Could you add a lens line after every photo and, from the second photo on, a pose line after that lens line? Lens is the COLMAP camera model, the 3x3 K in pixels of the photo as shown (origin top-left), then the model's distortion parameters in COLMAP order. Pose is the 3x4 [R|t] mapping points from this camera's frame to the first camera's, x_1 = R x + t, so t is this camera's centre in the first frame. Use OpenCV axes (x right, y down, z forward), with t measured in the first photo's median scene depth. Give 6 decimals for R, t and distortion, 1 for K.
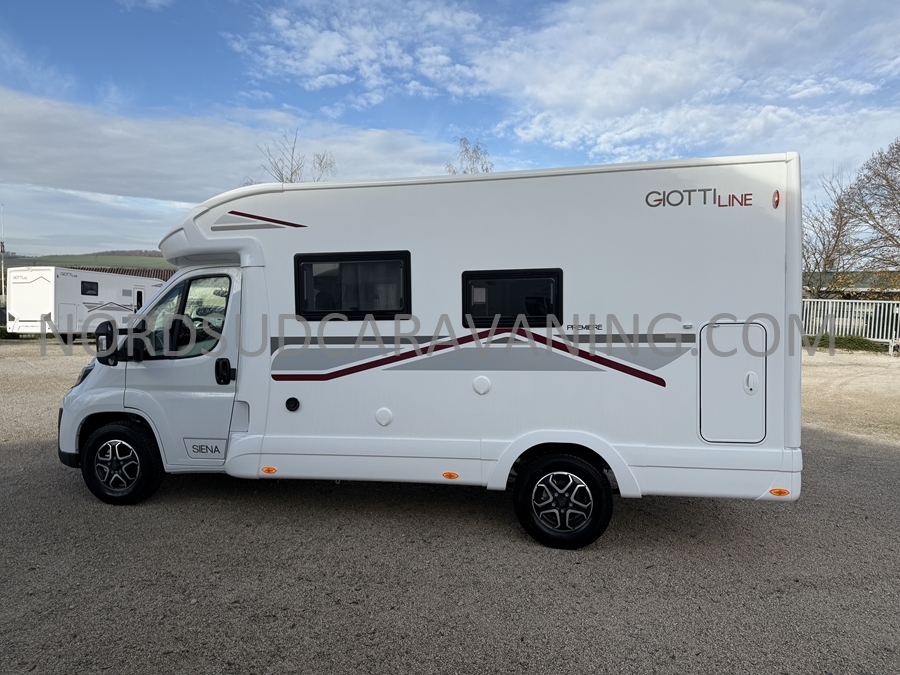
lens RADIAL K [[637.1, 0, 444.8], [0, 637.1, 348.5], [0, 0, 1]] dist [0.008713, -0.001110]
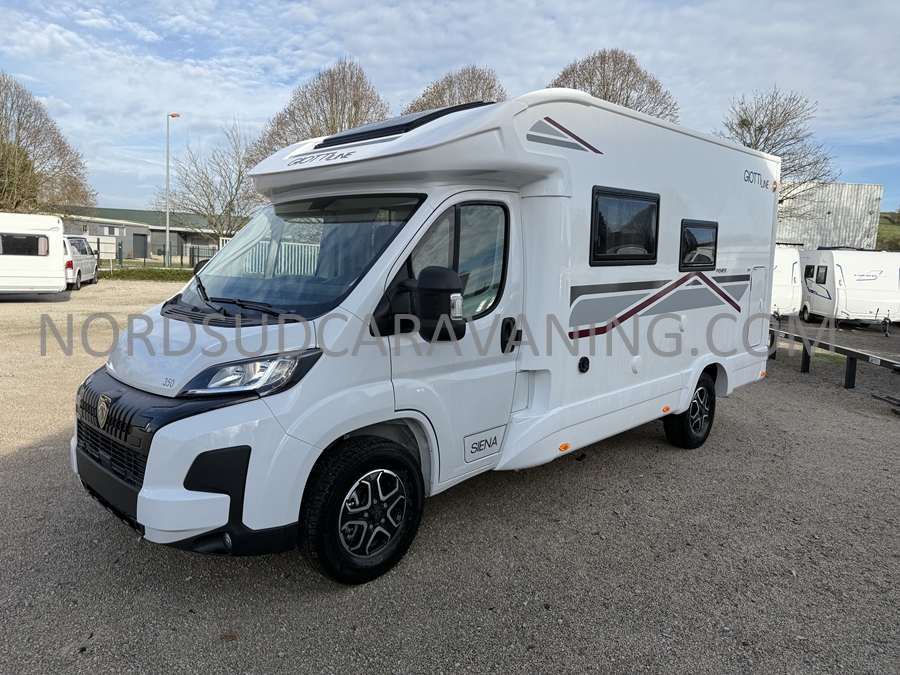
lens RADIAL K [[633.5, 0, 450.0], [0, 633.5, 337.5], [0, 0, 1]] dist [0.008116, -0.003929]
pose [[0.541516, -0.098630, 0.834885, -1.119142], [0.028176, 0.994666, 0.099230, -0.040150], [-0.840218, -0.030211, 0.541406, 0.742669]]
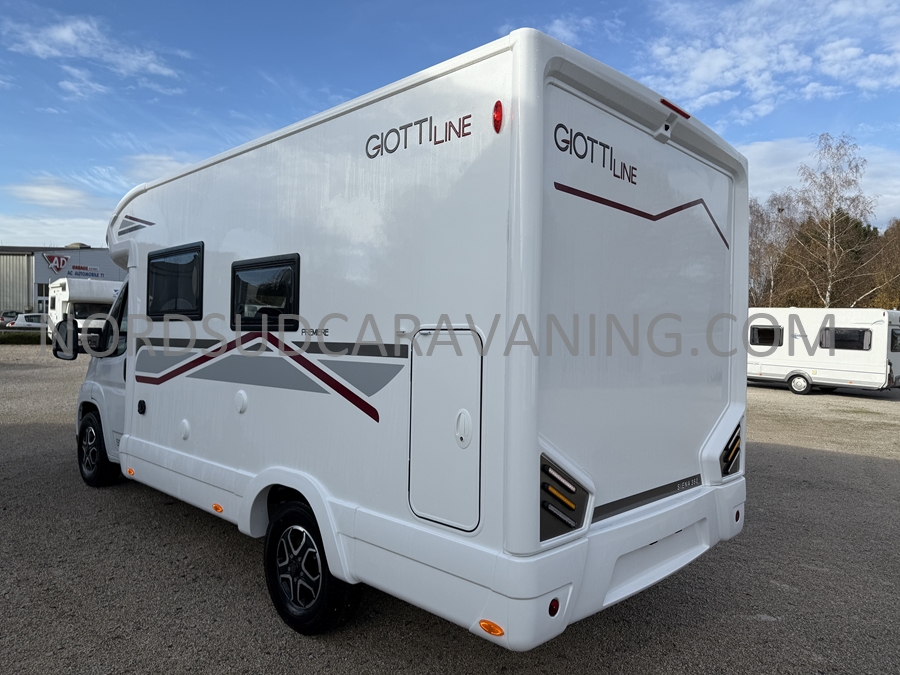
lens RADIAL K [[633.5, 0, 450.0], [0, 633.5, 337.5], [0, 0, 1]] dist [0.008116, -0.003929]
pose [[0.845918, 0.026628, -0.532648, 0.720720], [-0.056672, 0.997586, -0.040133, -0.006408], [0.530293, 0.064136, 0.845385, 0.452078]]
